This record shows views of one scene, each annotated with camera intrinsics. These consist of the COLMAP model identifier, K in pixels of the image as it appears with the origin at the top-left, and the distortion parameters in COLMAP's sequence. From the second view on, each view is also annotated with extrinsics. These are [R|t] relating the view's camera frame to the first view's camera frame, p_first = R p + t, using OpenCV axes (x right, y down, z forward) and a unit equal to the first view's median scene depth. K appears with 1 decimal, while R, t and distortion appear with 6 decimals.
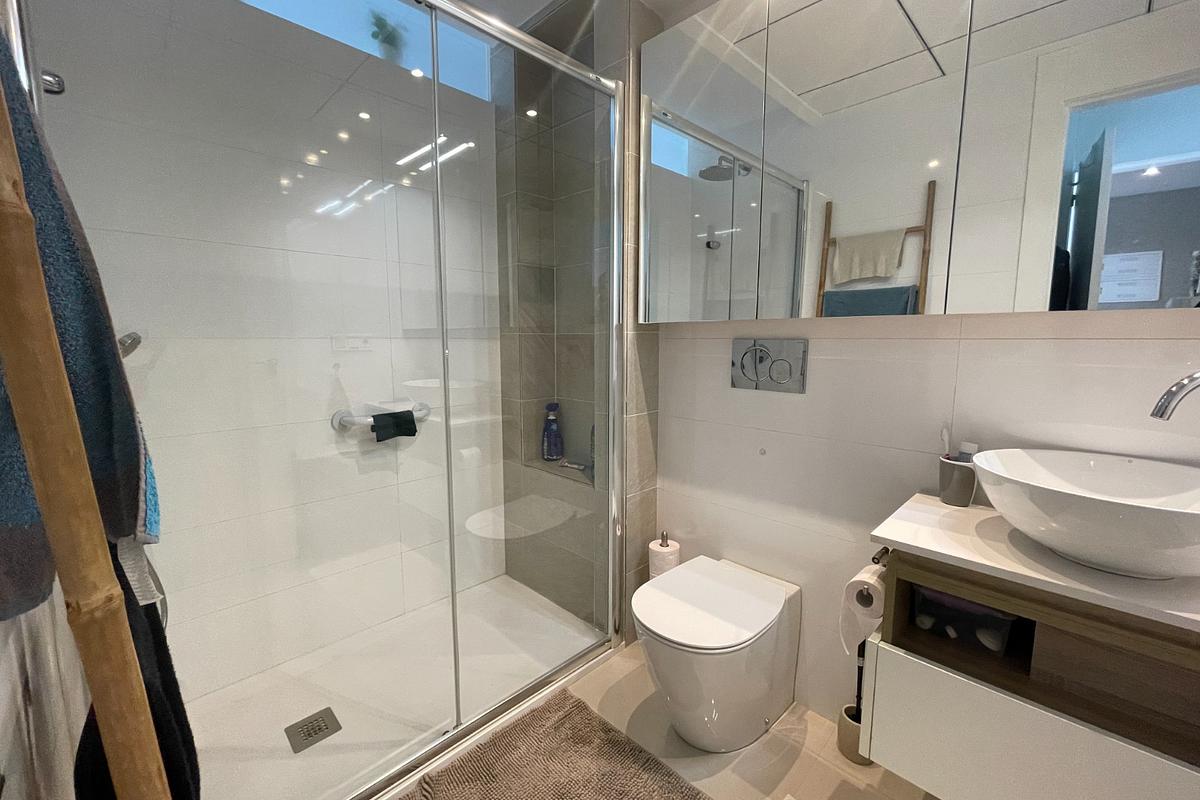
lens RADIAL K [[484.7, 0, 588.5], [0, 484.7, 394.3], [0, 0, 1]] dist [0.002474, 0.000335]
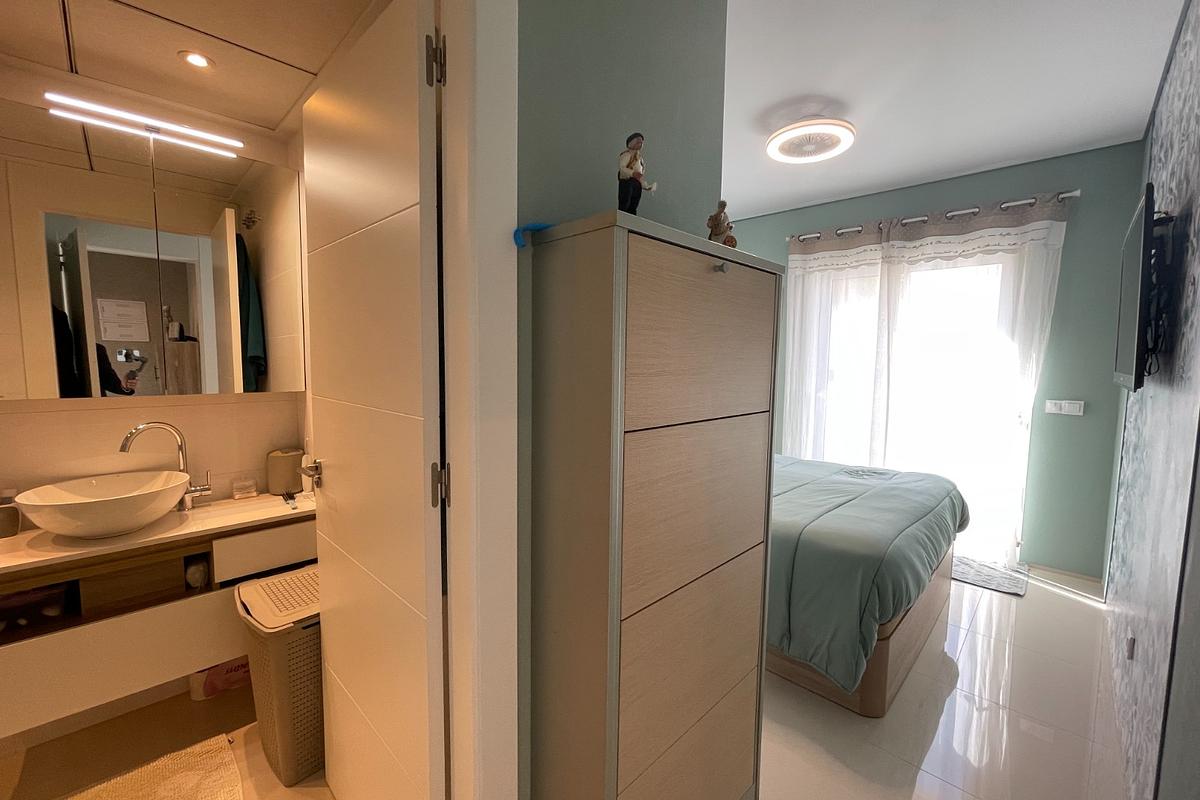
lens RADIAL K [[484.7, 0, 588.0], [0, 484.7, 392.5], [0, 0, 1]] dist [0.002474, 0.000335]
pose [[0.000456, -0.085698, 0.996321, -0.618792], [0.104085, 0.990914, 0.085185, -0.129947], [-0.994568, 0.103663, 0.009372, -0.736024]]
